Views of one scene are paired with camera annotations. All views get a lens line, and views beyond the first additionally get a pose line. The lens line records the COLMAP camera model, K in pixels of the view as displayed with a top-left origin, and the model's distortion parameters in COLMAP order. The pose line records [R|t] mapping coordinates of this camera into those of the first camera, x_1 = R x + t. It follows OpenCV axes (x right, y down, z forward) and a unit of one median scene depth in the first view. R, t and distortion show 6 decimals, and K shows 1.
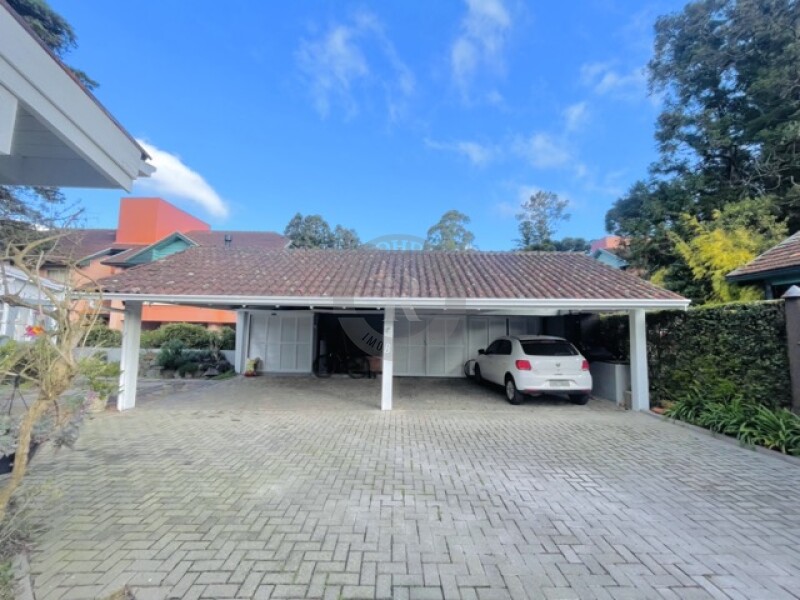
lens RADIAL K [[324.8, 0, 403.0], [0, 324.8, 293.7], [0, 0, 1]] dist [-0.003485, -0.000300]
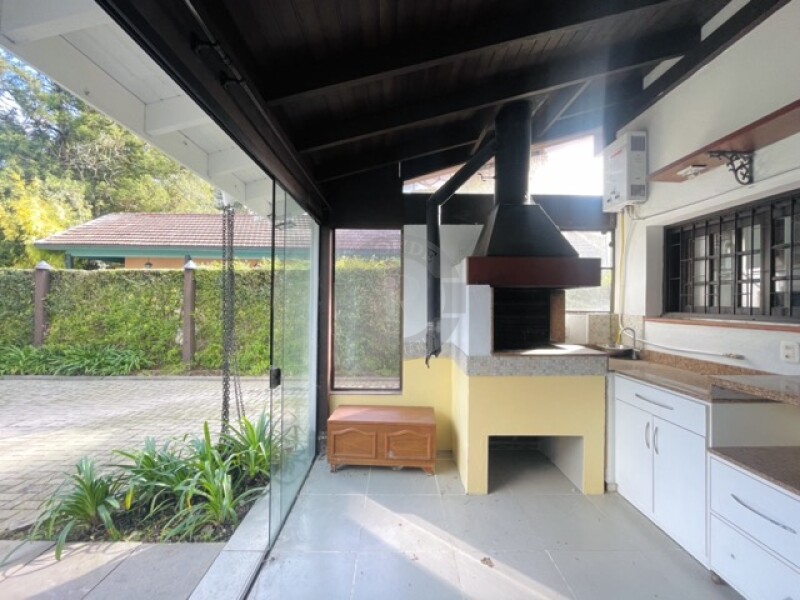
lens RADIAL K [[324.8, 0, 399.8], [0, 324.8, 302.5], [0, 0, 1]] dist [-0.003485, -0.000300]
pose [[0.006779, -0.025074, 0.999663, -0.099952], [-0.119697, 0.992478, 0.025706, -0.027860], [-0.992787, -0.119831, 0.003726, -0.253861]]
